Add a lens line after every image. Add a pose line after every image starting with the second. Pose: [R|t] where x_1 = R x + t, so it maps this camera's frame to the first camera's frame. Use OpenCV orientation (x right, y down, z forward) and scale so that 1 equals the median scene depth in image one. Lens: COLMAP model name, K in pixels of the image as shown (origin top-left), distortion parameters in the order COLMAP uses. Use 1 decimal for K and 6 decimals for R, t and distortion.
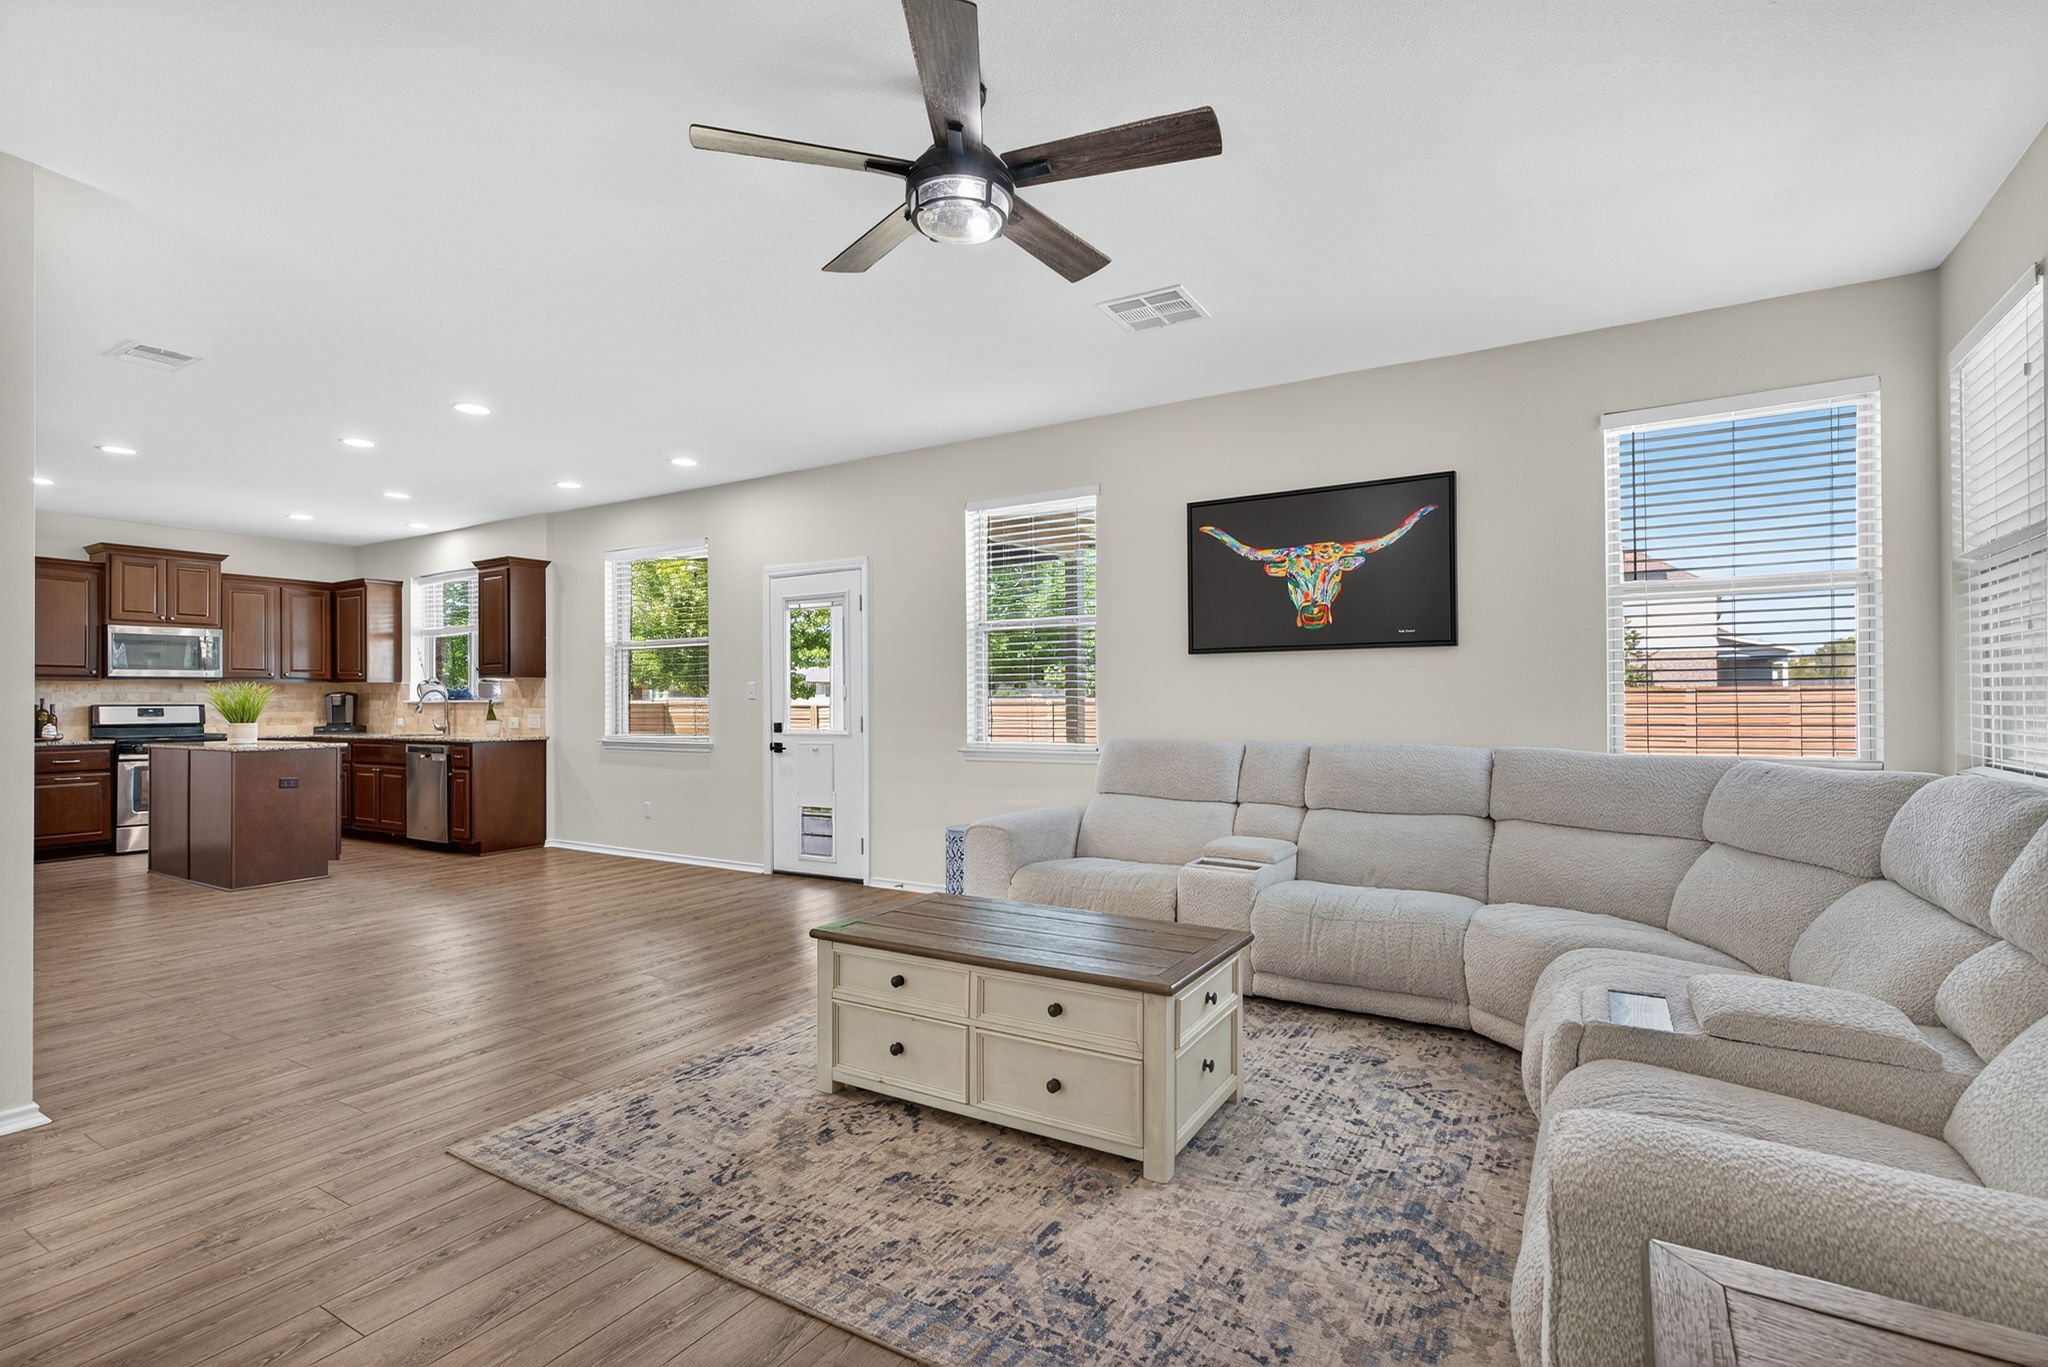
lens RADIAL K [[1002.5, 0, 1025.7], [0, 1002.5, 693.5], [0, 0, 1]] dist [0.003558, -0.000270]
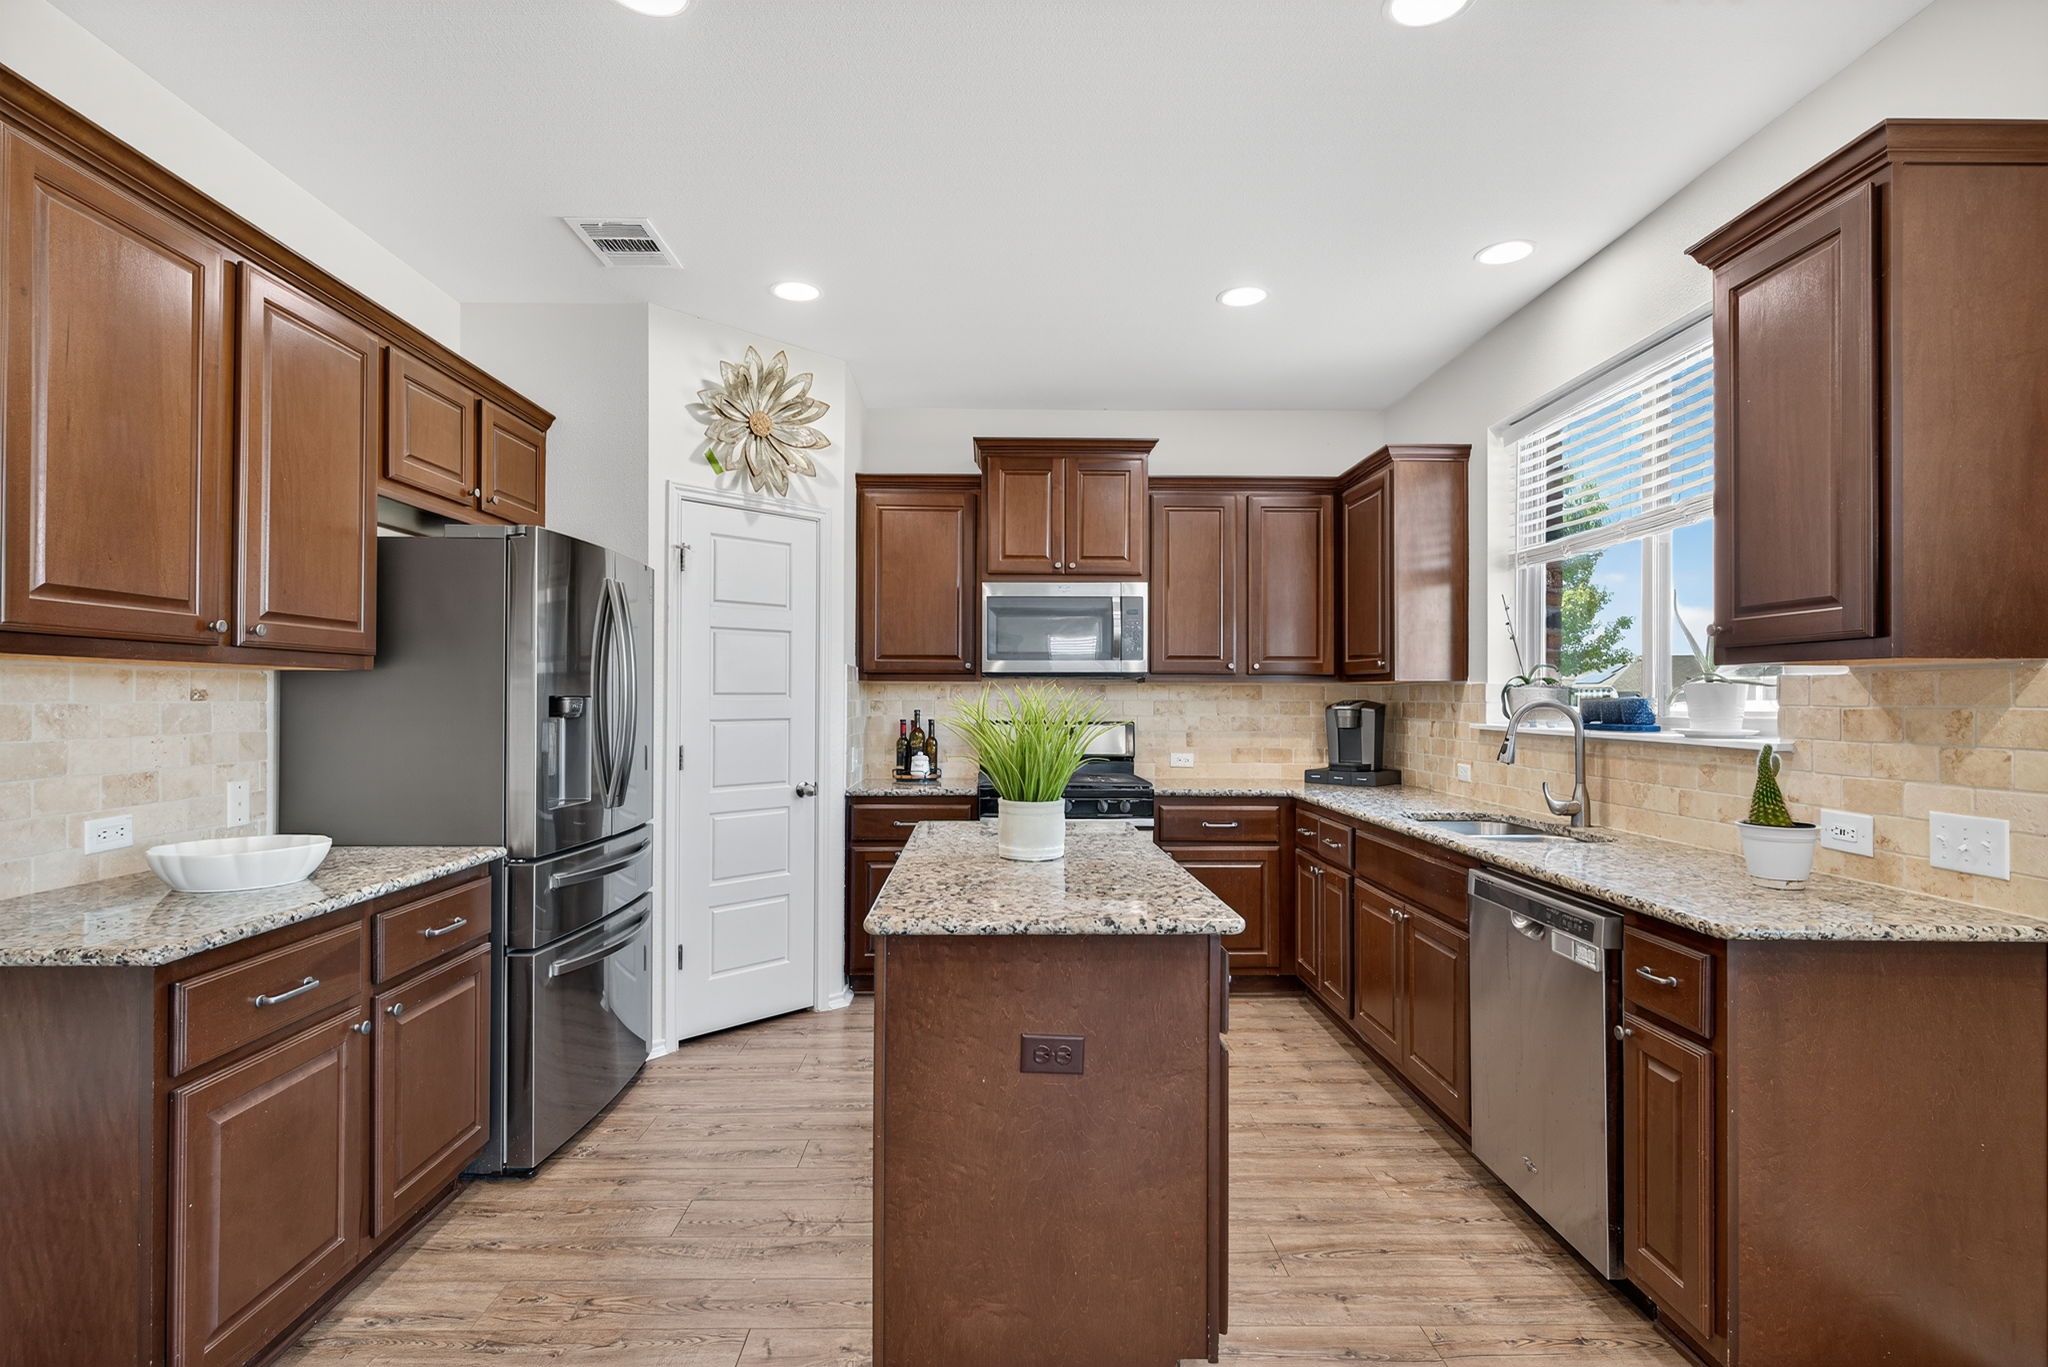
lens RADIAL K [[1019.4, 0, 988.7], [0, 1019.4, 686.0], [0, 0, 1]] dist [0.000407, -0.000489]
pose [[0.531077, 0.000513, -0.847324, -0.340717], [-0.003106, 0.999994, -0.001341, -0.007259], [0.847318, 0.003344, 0.531075, 0.561685]]
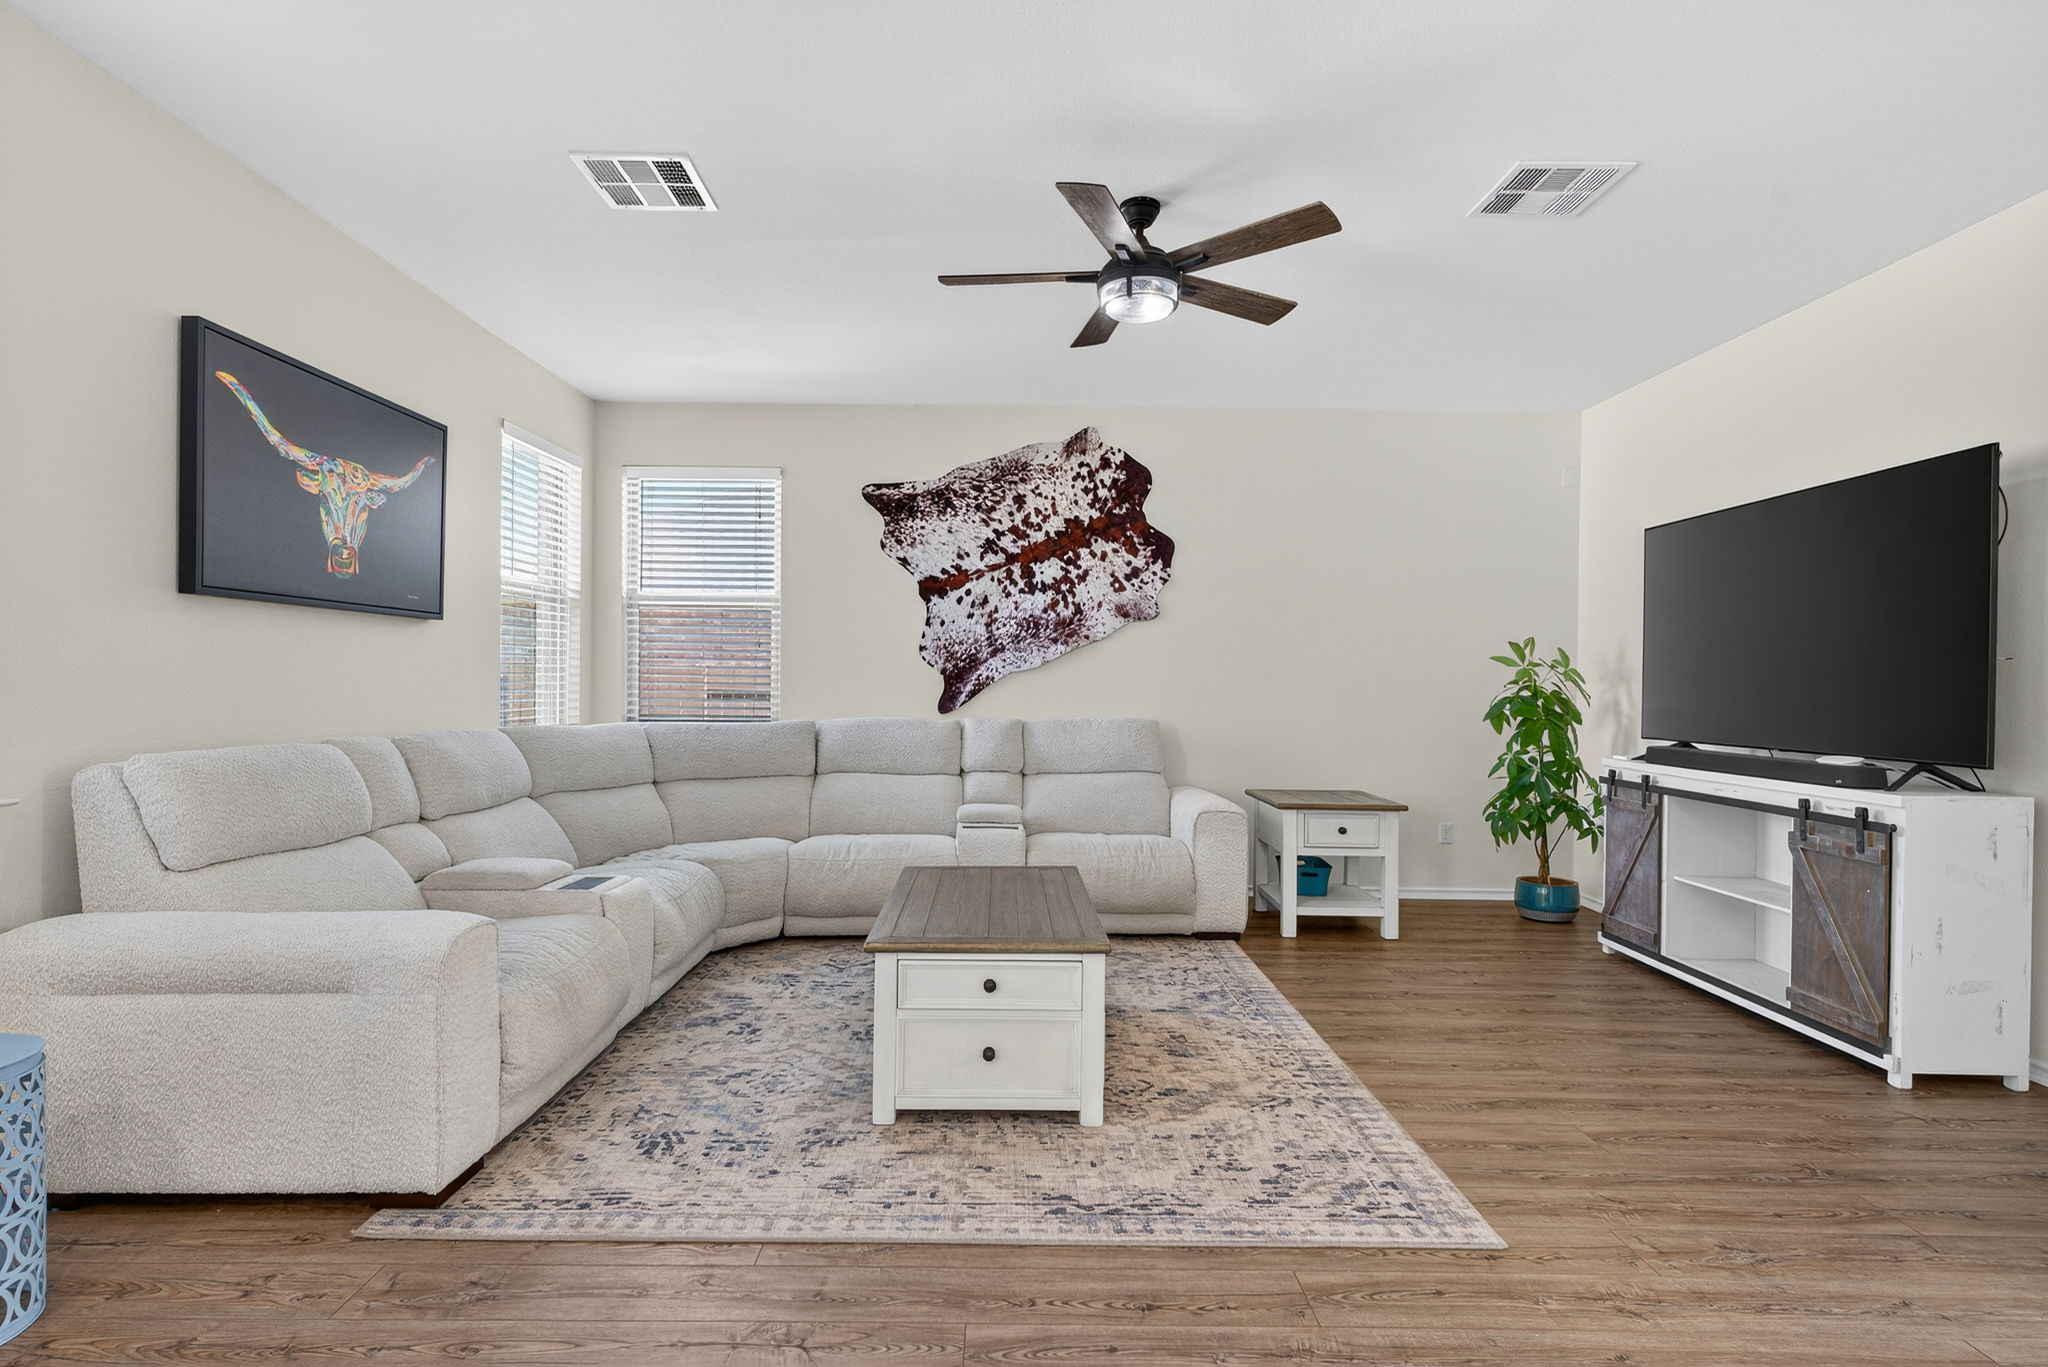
lens RADIAL K [[1002.5, 0, 1025.7], [0, 1002.5, 693.5], [0, 0, 1]] dist [0.003558, -0.000270]
pose [[-0.529601, -0.006853, 0.848219, -1.221215], [-0.010593, 0.999943, 0.001465, 0.023653], [-0.848181, -0.008209, -0.529643, 2.039461]]
